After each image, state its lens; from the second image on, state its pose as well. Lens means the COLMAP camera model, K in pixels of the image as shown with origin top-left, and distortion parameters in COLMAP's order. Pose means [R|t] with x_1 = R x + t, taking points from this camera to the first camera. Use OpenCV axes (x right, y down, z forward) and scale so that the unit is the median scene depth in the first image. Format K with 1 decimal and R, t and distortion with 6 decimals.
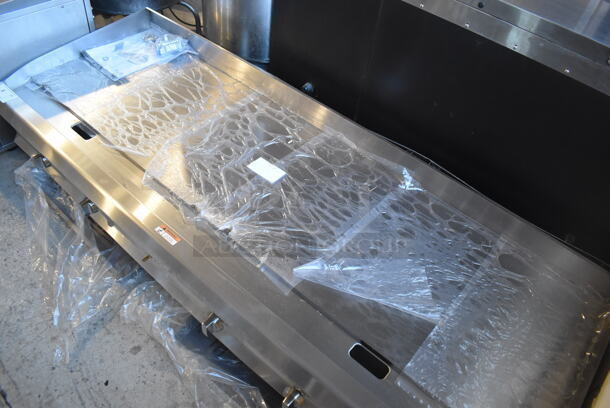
lens RADIAL K [[476.6, 0, 307.0], [0, 476.6, 203.6], [0, 0, 1]] dist [-0.105625, 0.021479]
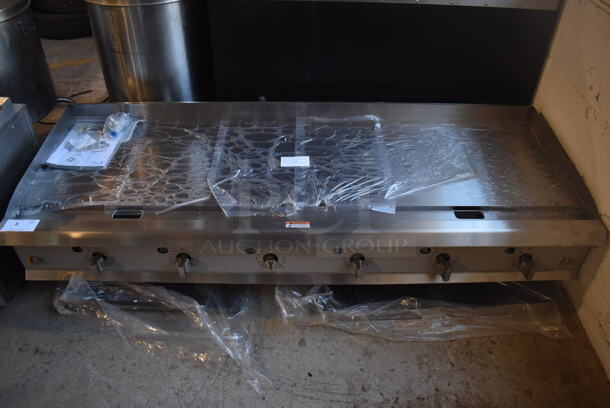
lens RADIAL K [[476.6, 0, 306.5], [0, 476.6, 203.9], [0, 0, 1]] dist [-0.105625, 0.021479]
pose [[0.754633, -0.488331, 0.438248, -0.699555], [0.520534, 0.852179, 0.053244, -0.029807], [-0.399466, 0.187943, 0.897276, -0.099800]]
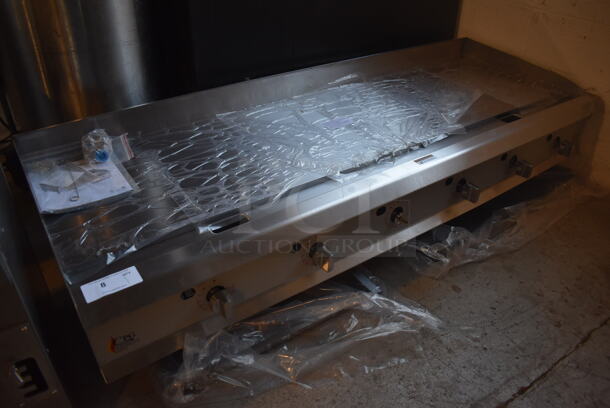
lens RADIAL K [[476.6, 0, 306.0], [0, 476.6, 203.2], [0, 0, 1]] dist [-0.105625, 0.021479]
pose [[0.252883, -0.615590, 0.746391, -1.114181], [0.715901, 0.637994, 0.283637, -0.340779], [-0.650797, 0.462614, 0.602039, 0.502756]]
